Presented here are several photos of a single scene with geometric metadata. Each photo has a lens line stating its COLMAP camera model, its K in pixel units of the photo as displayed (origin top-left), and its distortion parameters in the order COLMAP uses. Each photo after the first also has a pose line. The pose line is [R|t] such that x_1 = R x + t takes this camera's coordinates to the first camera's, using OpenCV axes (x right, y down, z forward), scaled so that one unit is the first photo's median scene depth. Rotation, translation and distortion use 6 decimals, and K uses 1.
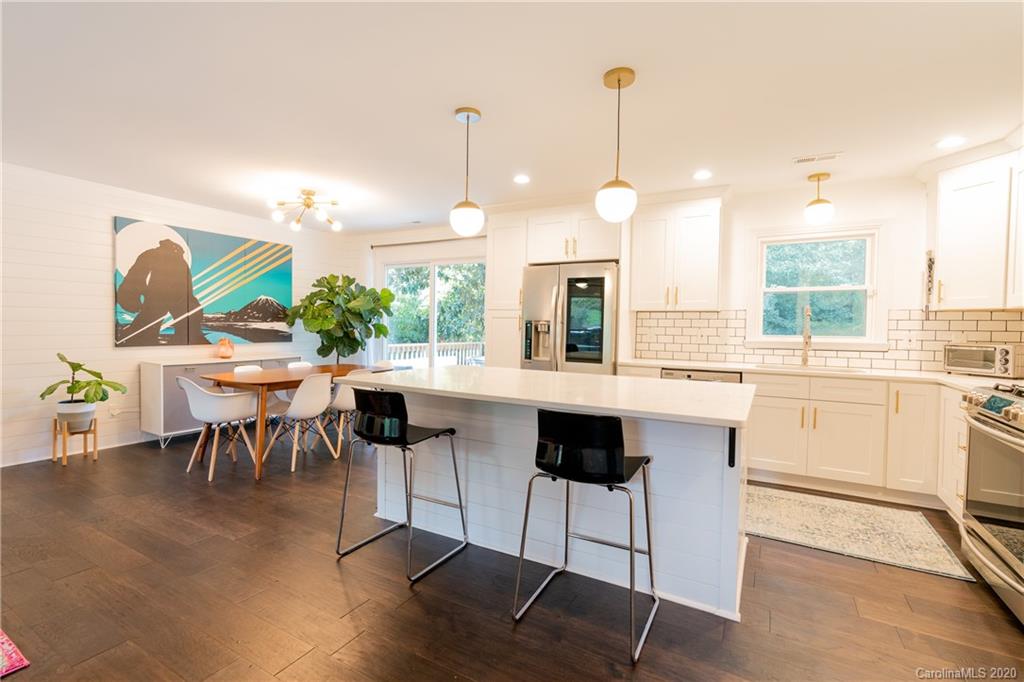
lens RADIAL K [[465.7, 0, 508.8], [0, 465.7, 339.8], [0, 0, 1]] dist [-0.003169, 0.000050]
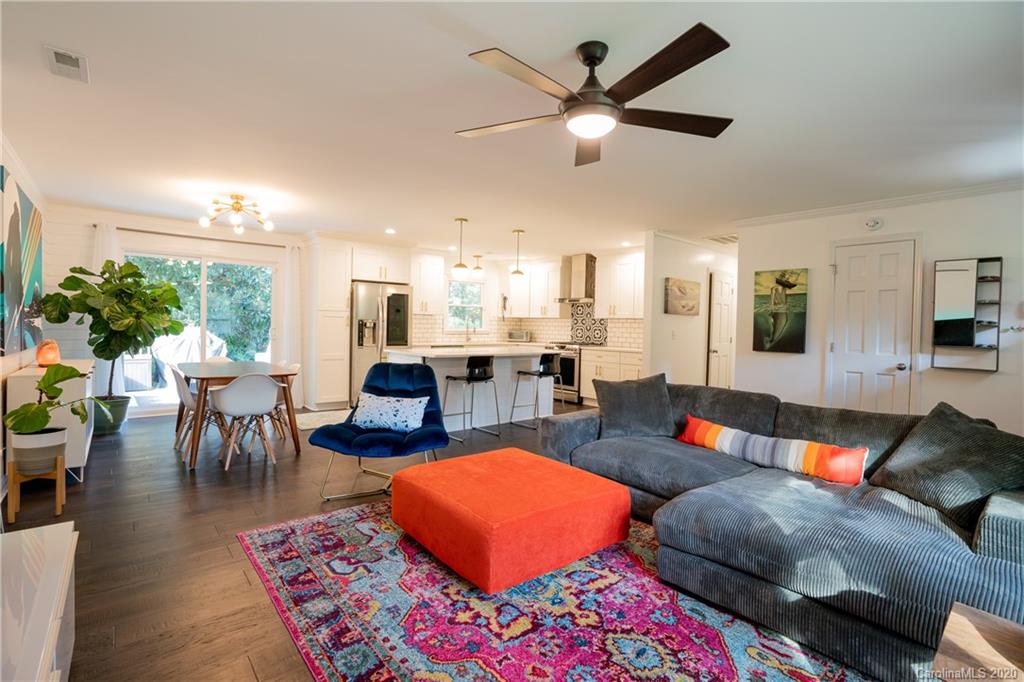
lens RADIAL K [[473.7, 0, 512.0], [0, 473.7, 341.0], [0, 0, 1]] dist [-0.075540, 0.032567]
pose [[0.340423, -0.038316, 0.939491, -1.227305], [0.014679, 0.999264, 0.035434, -0.020047], [-0.940158, 0.001728, 0.340735, 0.062100]]
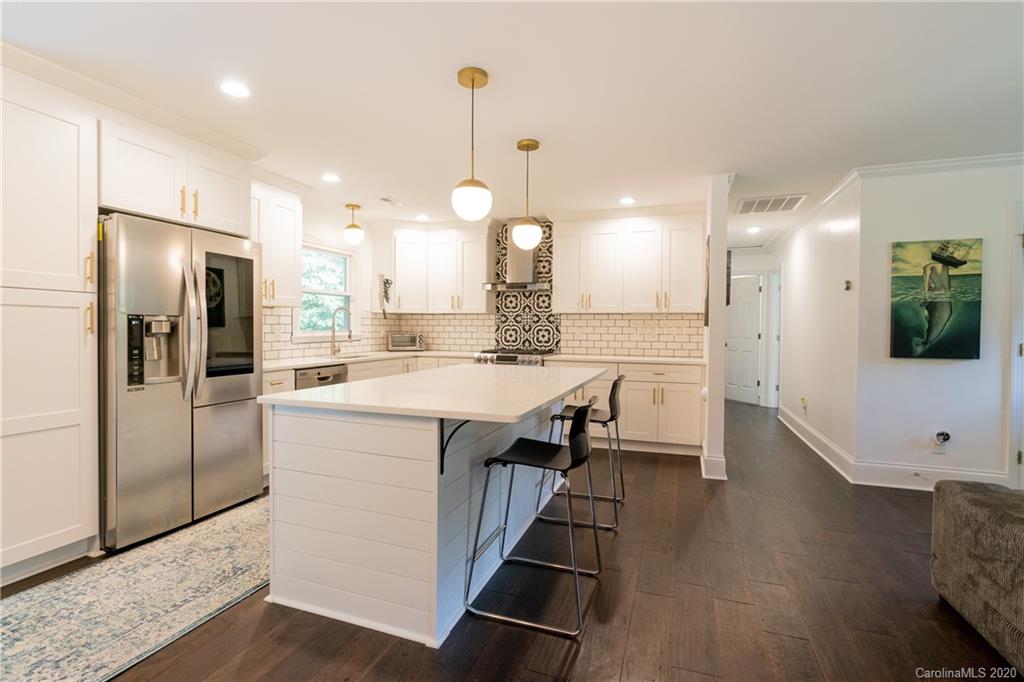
lens RADIAL K [[471.5, 0, 507.8], [0, 471.5, 337.5], [0, 0, 1]] dist [-0.004046, 0.000053]
pose [[-0.161465, -0.036561, 0.986201, -0.605626], [0.022401, 0.998920, 0.040700, -0.028014], [-0.986624, 0.028664, -0.160472, 0.684470]]
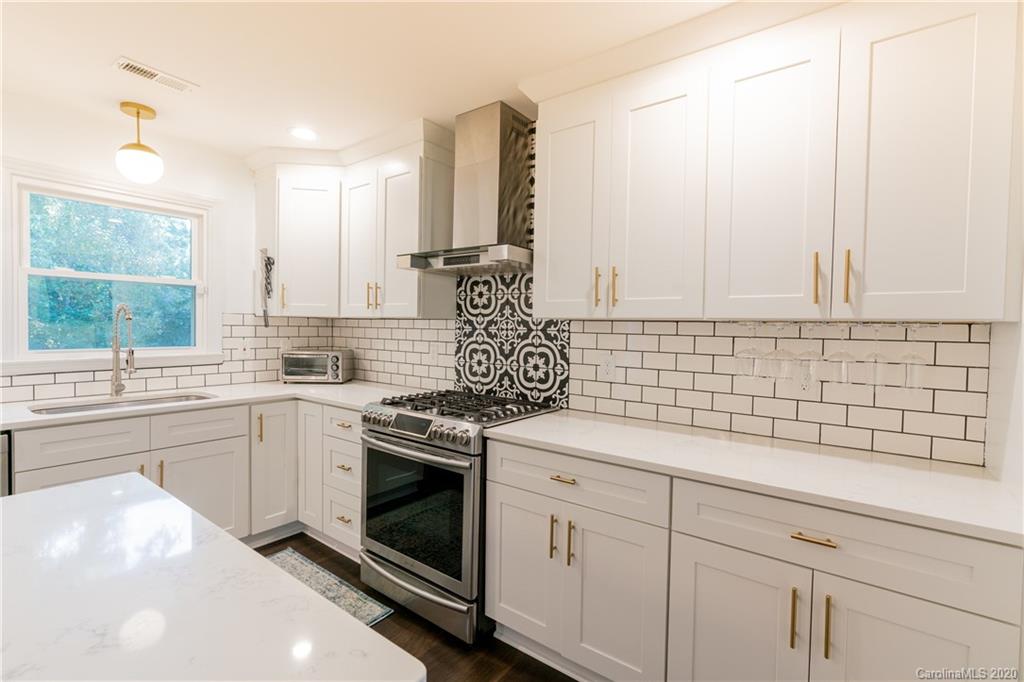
lens RADIAL K [[465.7, 0, 508.8], [0, 465.7, 339.8], [0, 0, 1]] dist [-0.003169, 0.000050]
pose [[0.140809, -0.035120, 0.989414, 0.064207], [0.014628, 0.999335, 0.033391, -0.032389], [-0.989929, 0.009772, 0.141230, 0.332673]]
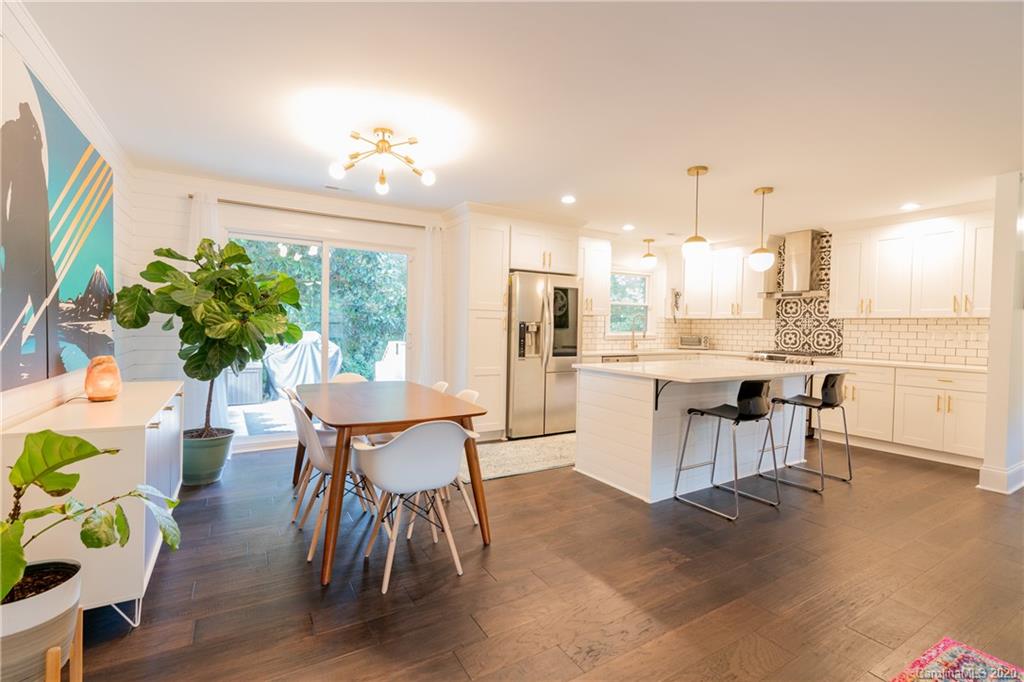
lens RADIAL K [[458.4, 0, 512.0], [0, 458.4, 341.0], [0, 0, 1]] dist [-0.012907, 0.009534]
pose [[0.492930, -0.034319, 0.869392, -0.943055], [0.018859, 0.999408, 0.028759, -0.028613], [-0.869865, 0.002219, 0.493285, 0.515448]]
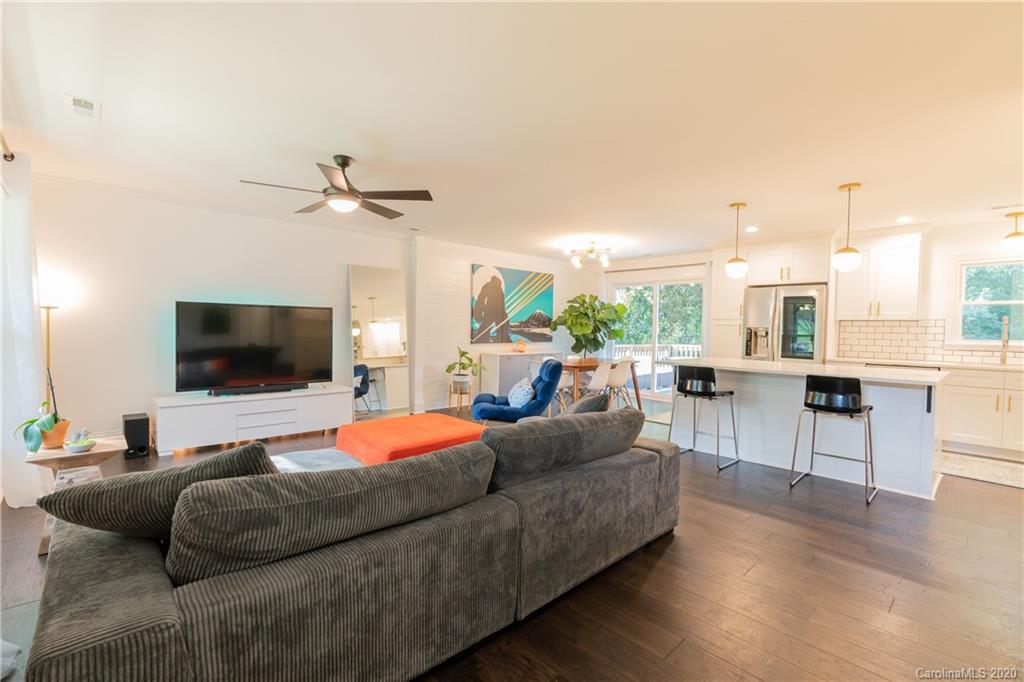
lens RADIAL K [[458.4, 0, 512.0], [0, 458.4, 341.0], [0, 0, 1]] dist [-0.012907, 0.009534]
pose [[0.955848, 0.009605, -0.293704, -0.238047], [-0.011488, 0.999923, -0.004688, 0.012784], [0.293637, 0.007855, 0.955885, -0.506390]]
